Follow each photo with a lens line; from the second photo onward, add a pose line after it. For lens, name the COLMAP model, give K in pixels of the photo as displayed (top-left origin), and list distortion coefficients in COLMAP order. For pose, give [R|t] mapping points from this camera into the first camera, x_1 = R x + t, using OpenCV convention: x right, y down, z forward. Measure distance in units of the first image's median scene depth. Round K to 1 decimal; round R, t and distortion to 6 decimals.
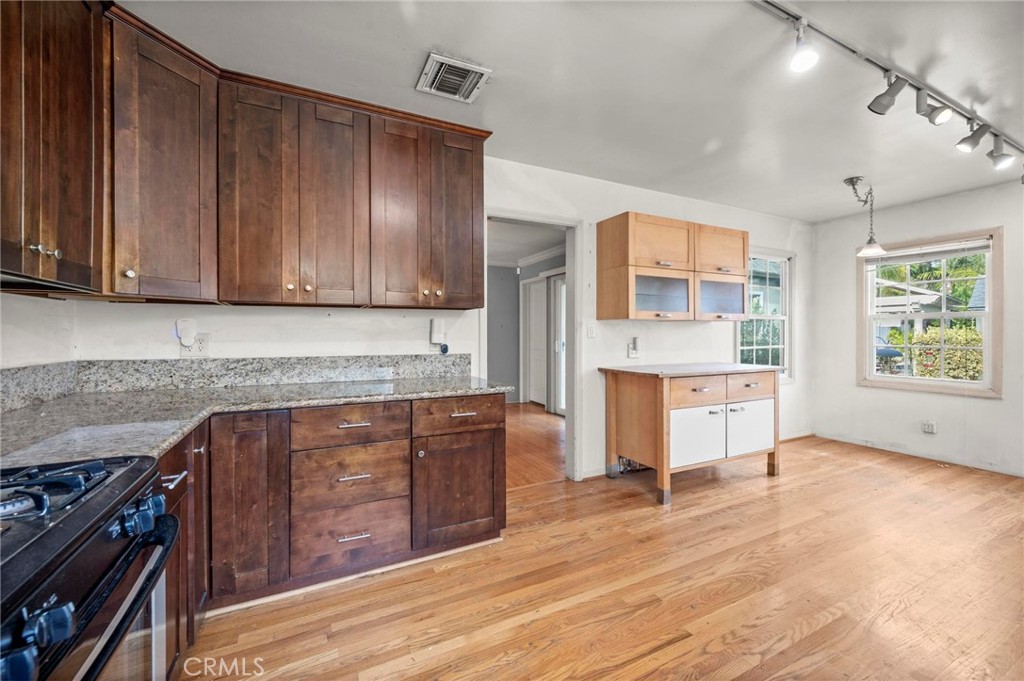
lens RADIAL K [[405.8, 0, 510.0], [0, 405.8, 335.0], [0, 0, 1]] dist [0.007553, 0.000041]
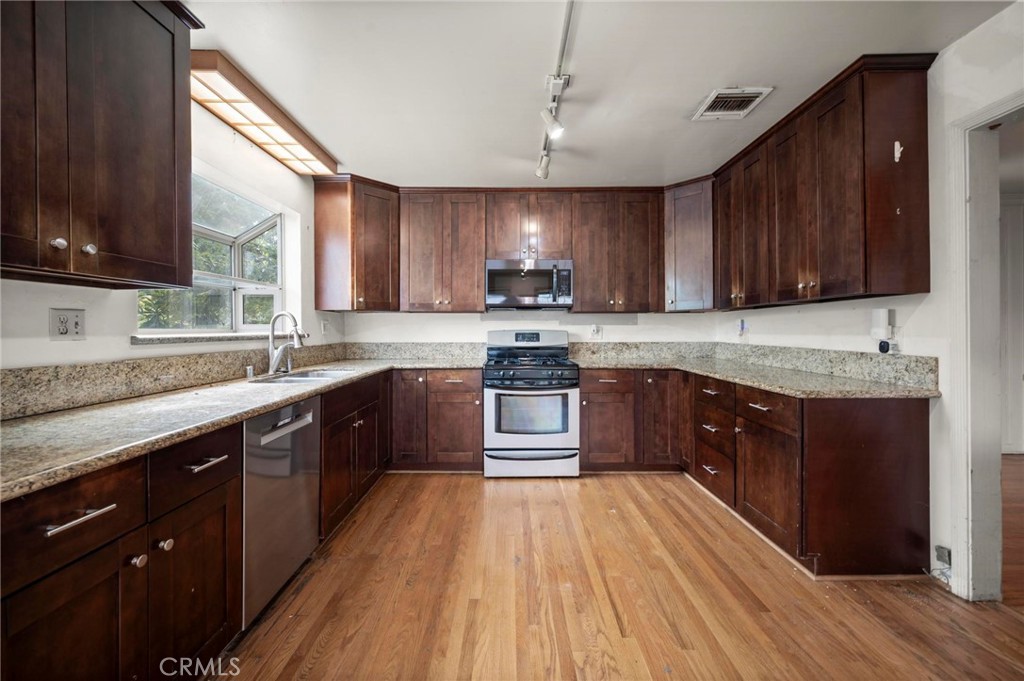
lens RADIAL K [[405.8, 0, 511.1], [0, 405.8, 332.2], [0, 0, 1]] dist [0.007553, 0.000041]
pose [[-0.445031, 0.005367, -0.895499, 0.994621], [-0.002518, 0.999971, 0.007245, 0.002469], [0.895511, 0.005479, -0.445005, 0.828234]]
